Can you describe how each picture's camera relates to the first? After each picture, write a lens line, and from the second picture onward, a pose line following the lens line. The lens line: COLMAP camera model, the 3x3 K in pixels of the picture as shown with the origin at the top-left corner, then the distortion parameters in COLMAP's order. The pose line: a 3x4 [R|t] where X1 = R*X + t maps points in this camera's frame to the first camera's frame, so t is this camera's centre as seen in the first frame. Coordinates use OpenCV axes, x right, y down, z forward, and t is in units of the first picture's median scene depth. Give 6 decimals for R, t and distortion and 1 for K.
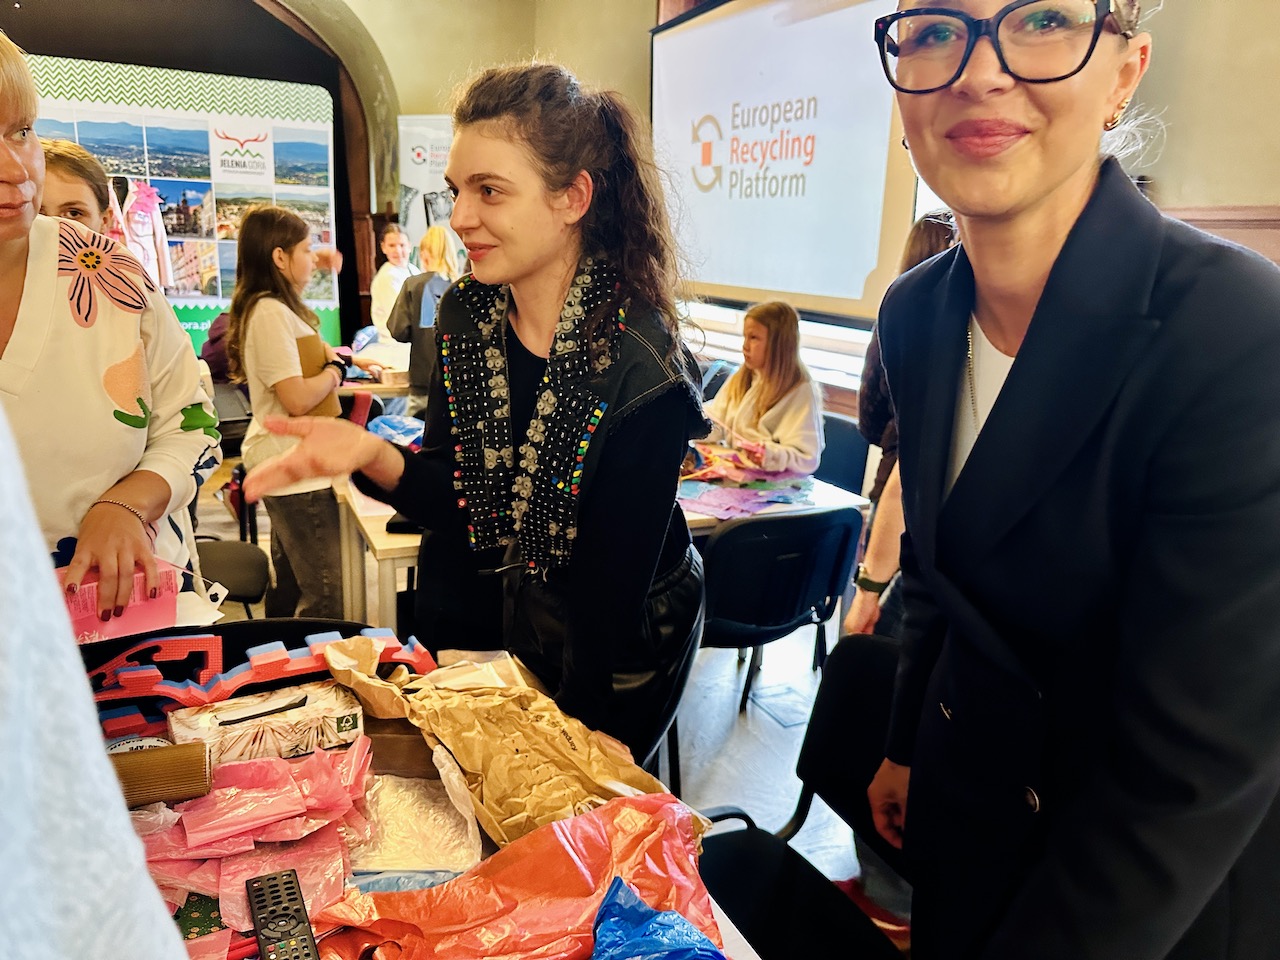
lens RADIAL K [[912.4, 0, 609.3], [0, 912.4, 463.1], [0, 0, 1]] dist [0.069002, -0.082569]
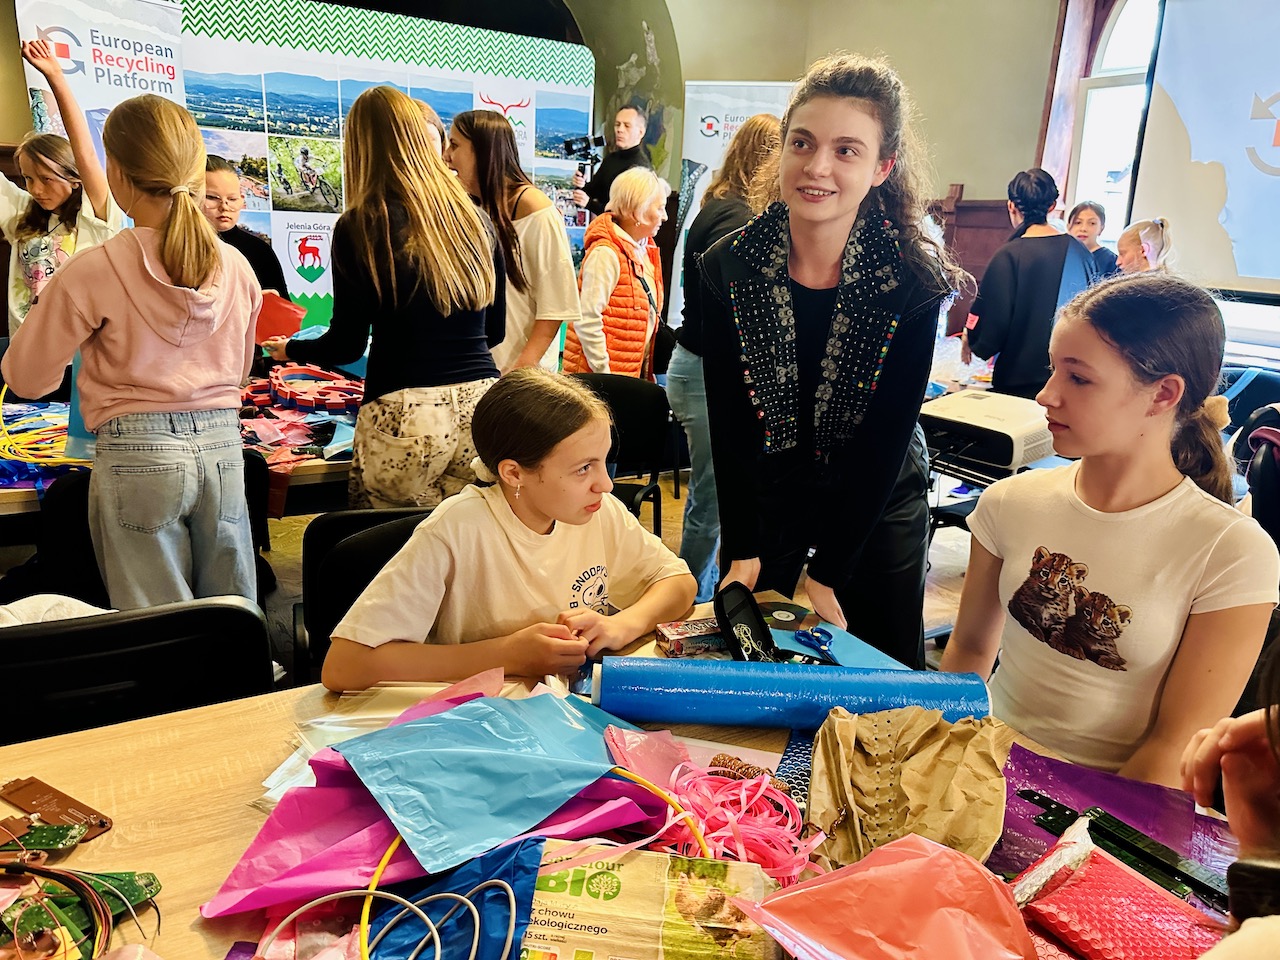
lens RADIAL K [[908.6, 0, 615.6], [0, 908.6, 498.8], [0, 0, 1]] dist [0.005458, -0.001586]
pose [[0.997650, -0.003813, 0.068416, -0.355761], [-0.000651, 0.997878, 0.065106, -0.032513], [-0.068519, -0.064998, 0.995530, 0.106931]]
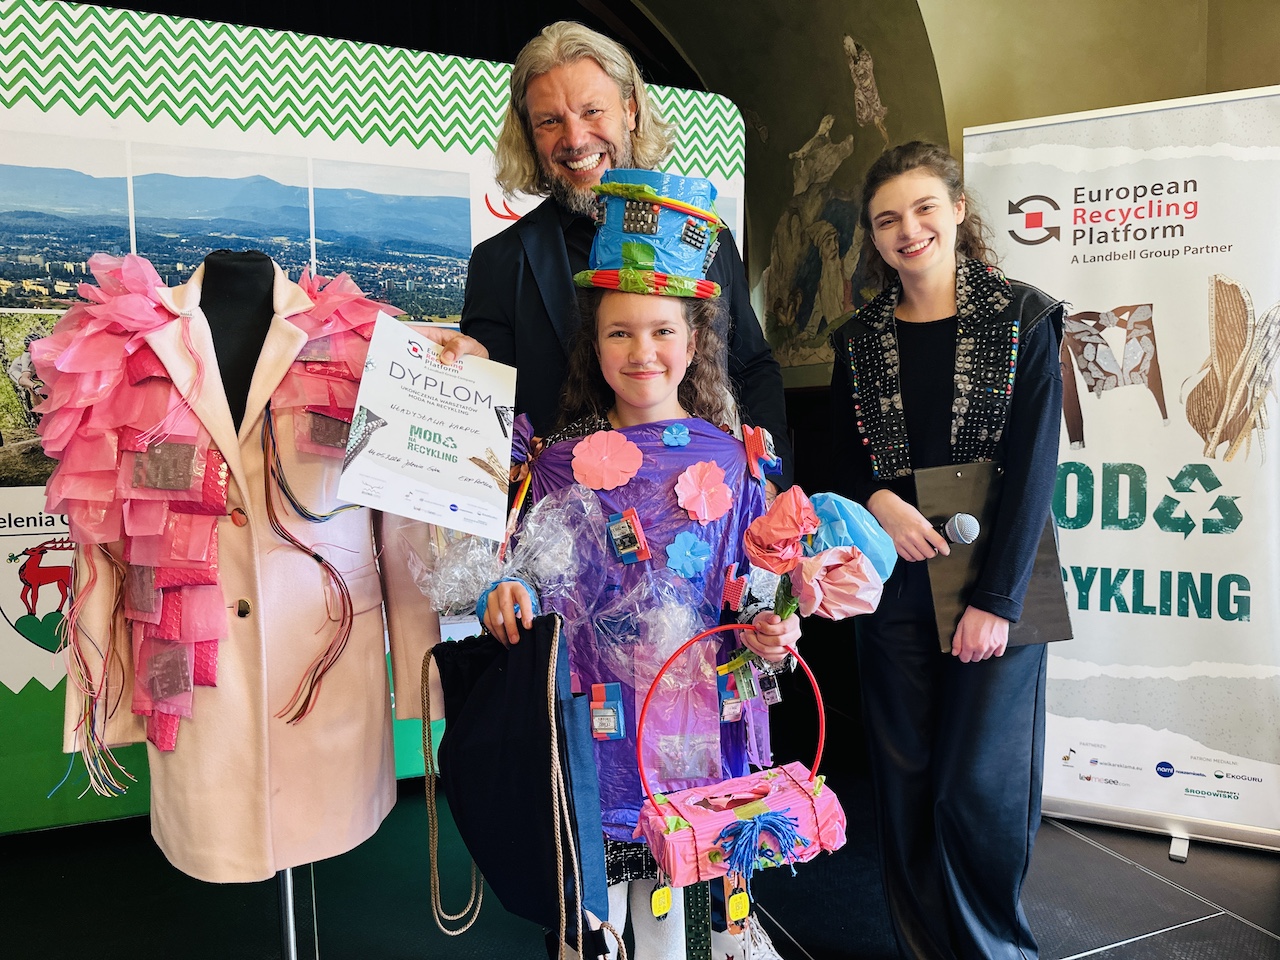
lens RADIAL K [[935.8, 0, 642.2], [0, 935.8, 490.2], [0, 0, 1]] dist [0.017116, 0.001037]
pose [[0.996121, -0.039286, -0.078735, -0.332341], [0.025624, 0.985529, -0.167558, -0.170379], [0.084179, 0.164890, 0.982713, 0.634911]]
